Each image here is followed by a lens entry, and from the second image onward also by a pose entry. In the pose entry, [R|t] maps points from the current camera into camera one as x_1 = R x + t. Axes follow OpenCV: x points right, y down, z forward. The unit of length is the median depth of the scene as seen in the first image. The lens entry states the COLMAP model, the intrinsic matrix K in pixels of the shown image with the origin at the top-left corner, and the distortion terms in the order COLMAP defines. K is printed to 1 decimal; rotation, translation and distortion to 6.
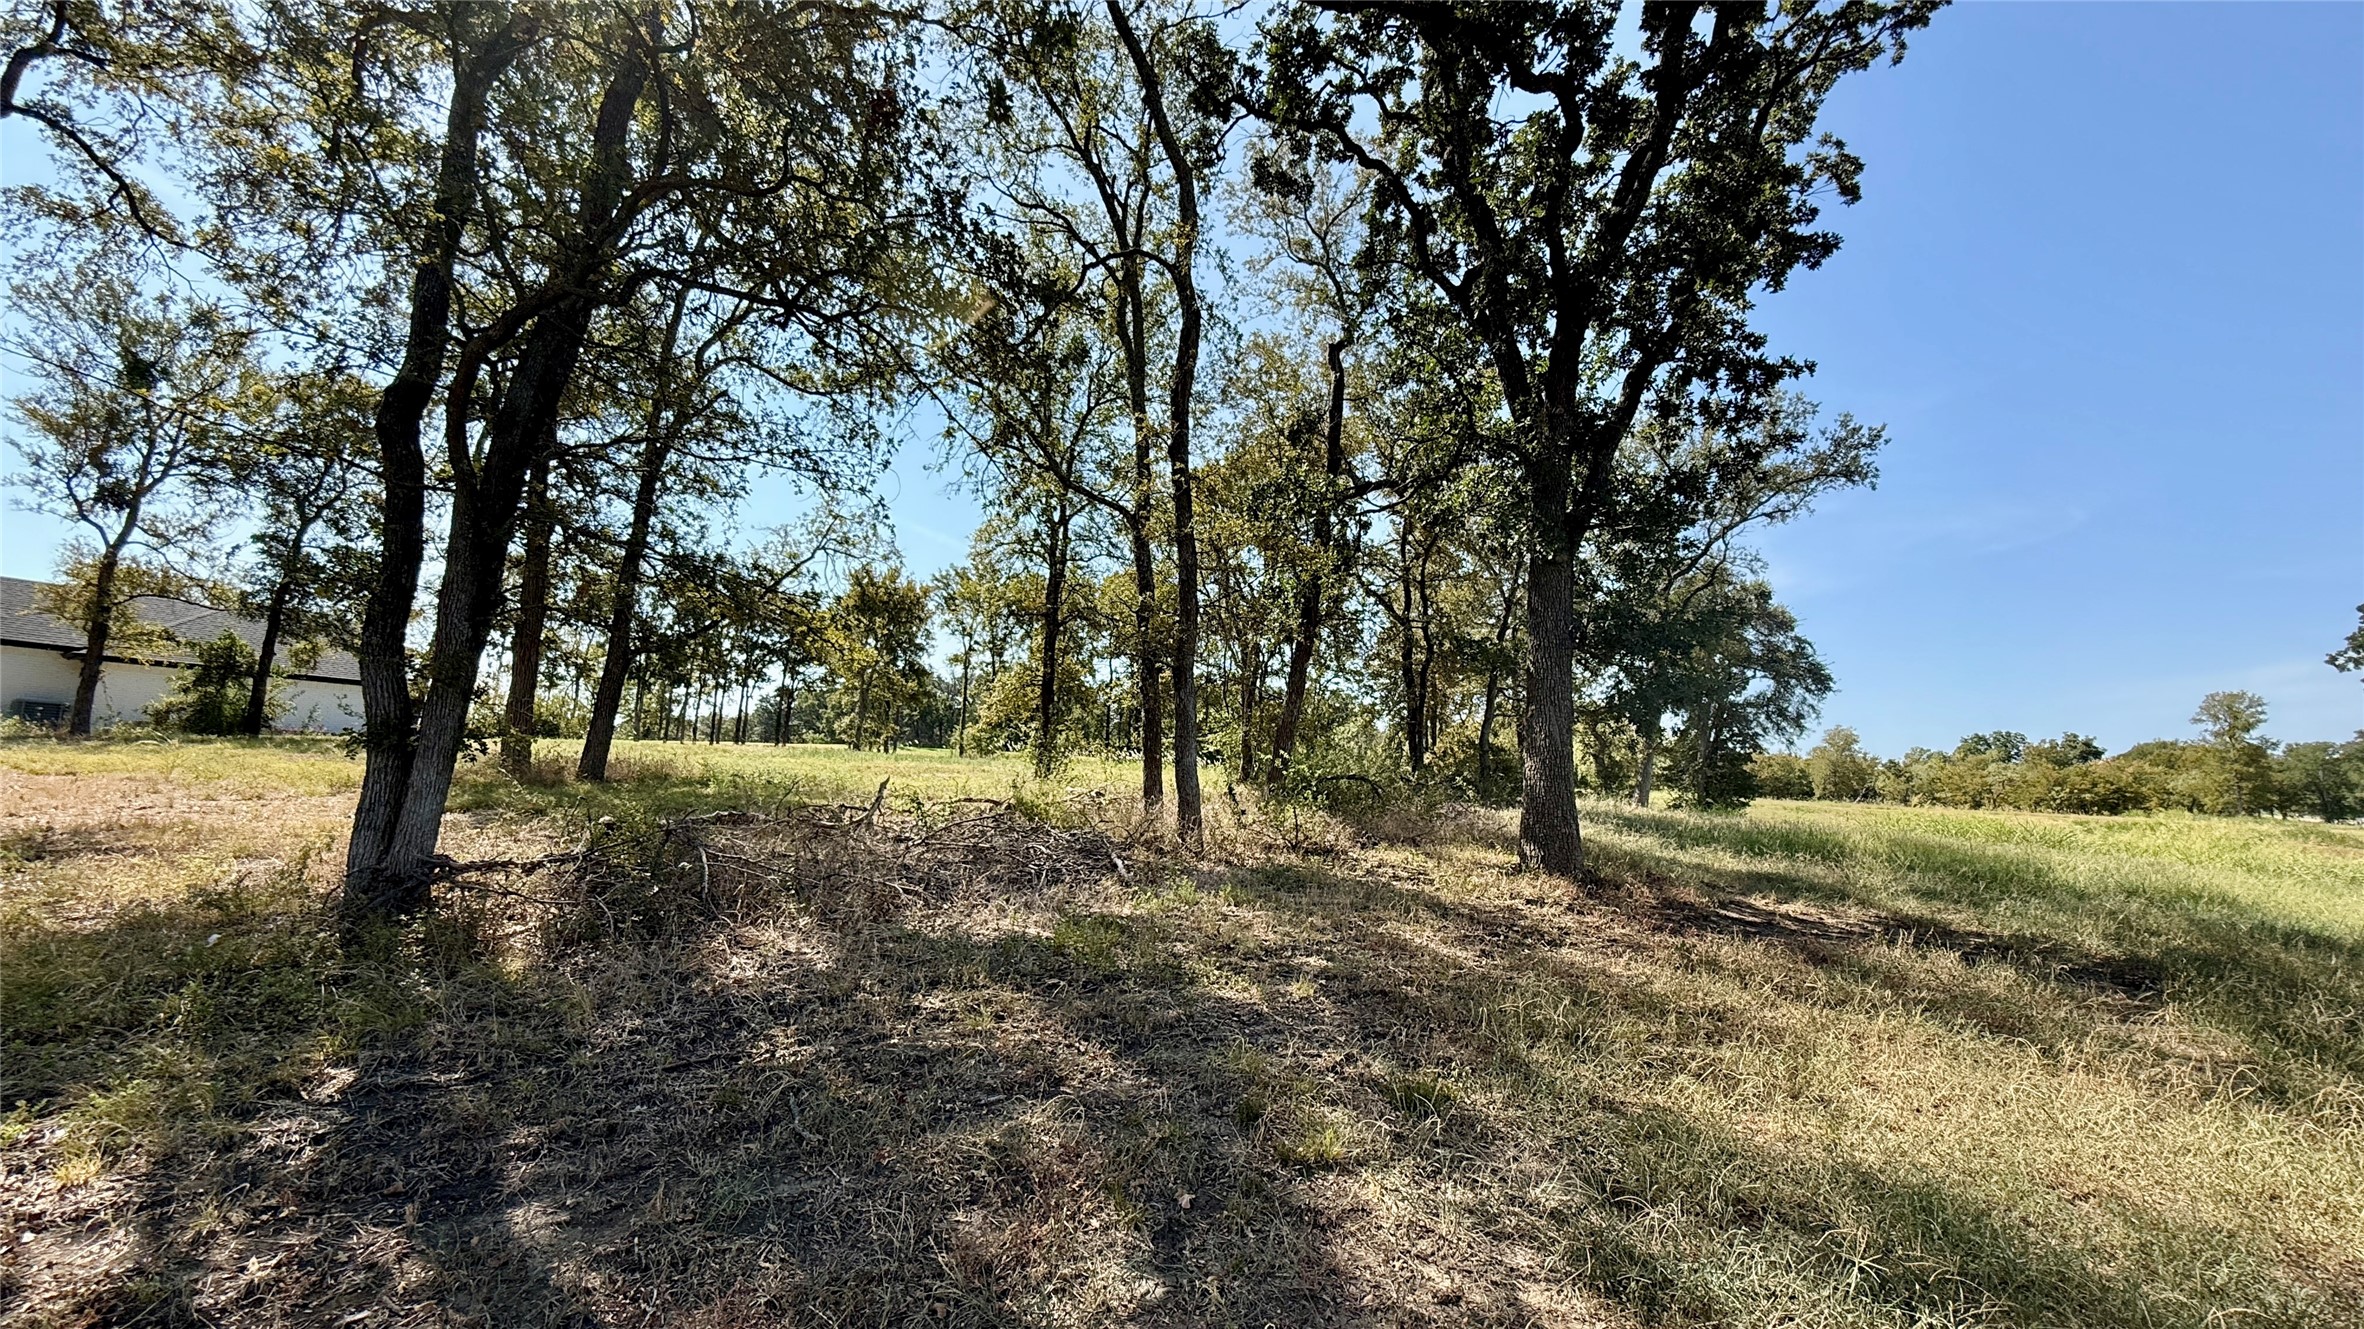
lens RADIAL K [[922.9, 0, 1173.3], [0, 922.9, 670.6], [0, 0, 1]] dist [0.000356, -0.000043]
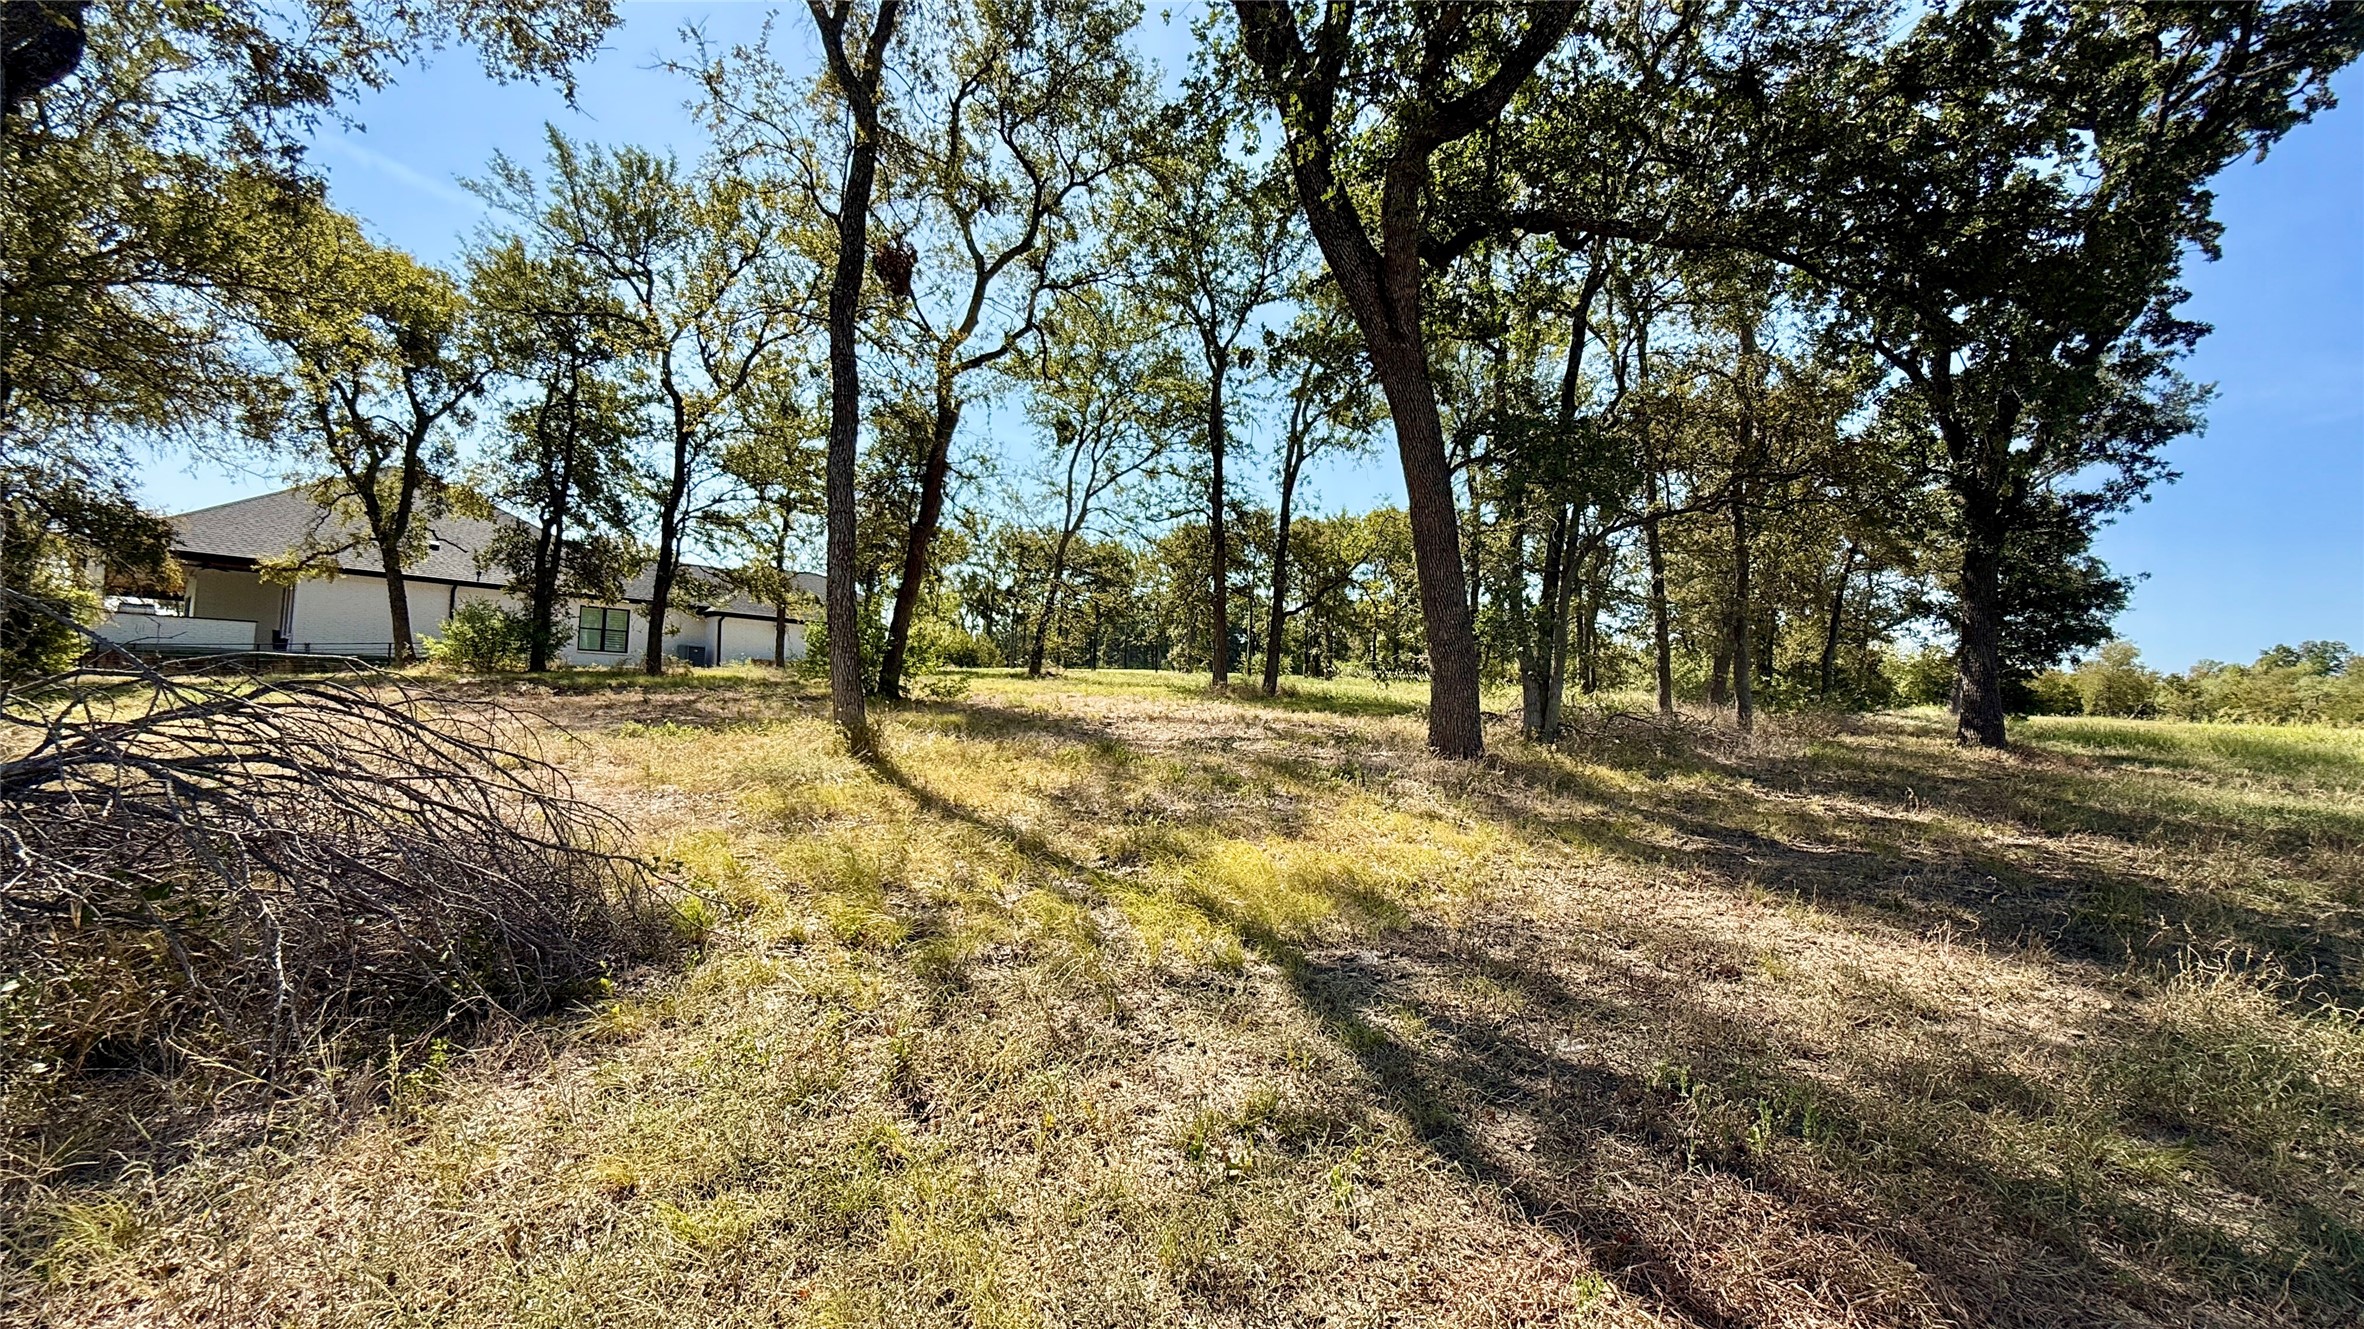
lens RADIAL K [[922.9, 0, 1193.6], [0, 922.9, 664.0], [0, 0, 1]] dist [0.000356, -0.000043]
pose [[0.988257, -0.009255, -0.152517, -0.142973], [0.021337, 0.996743, 0.077772, -0.016733], [0.151301, -0.080113, 0.985236, -0.159838]]
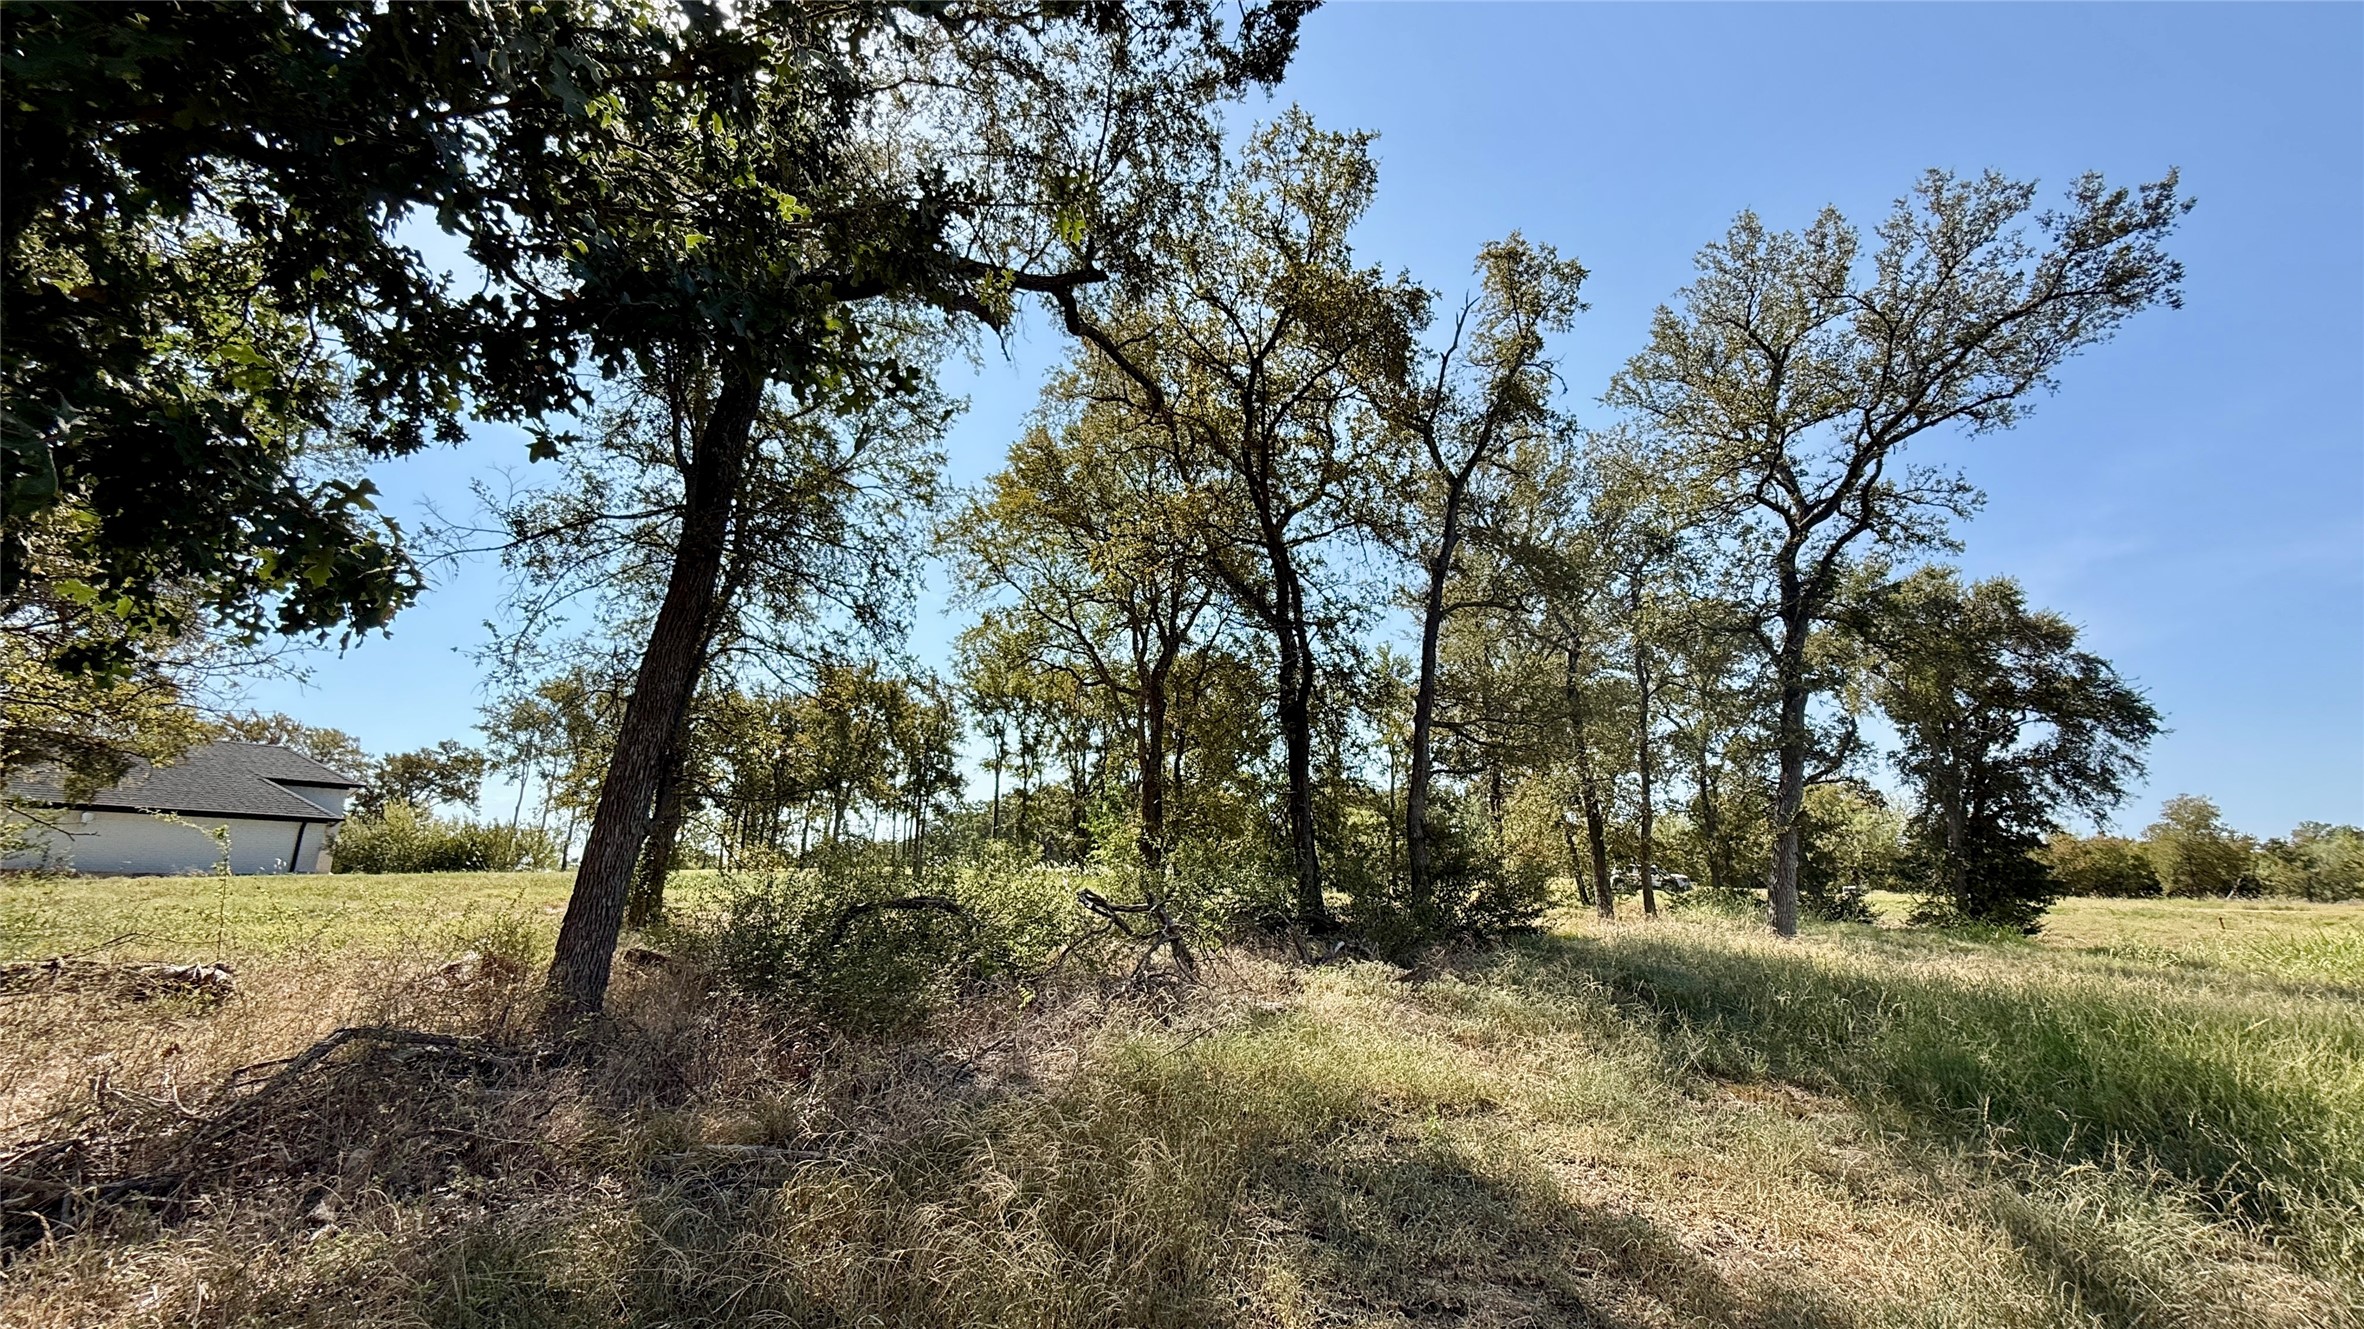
lens RADIAL K [[922.9, 0, 1179.0], [0, 922.9, 671.9], [0, 0, 1]] dist [0.000356, -0.000043]
pose [[0.979270, -0.074062, -0.188535, 0.142378], [0.051227, 0.991054, -0.123237, 0.022716], [0.195976, 0.111024, 0.974303, 0.197341]]
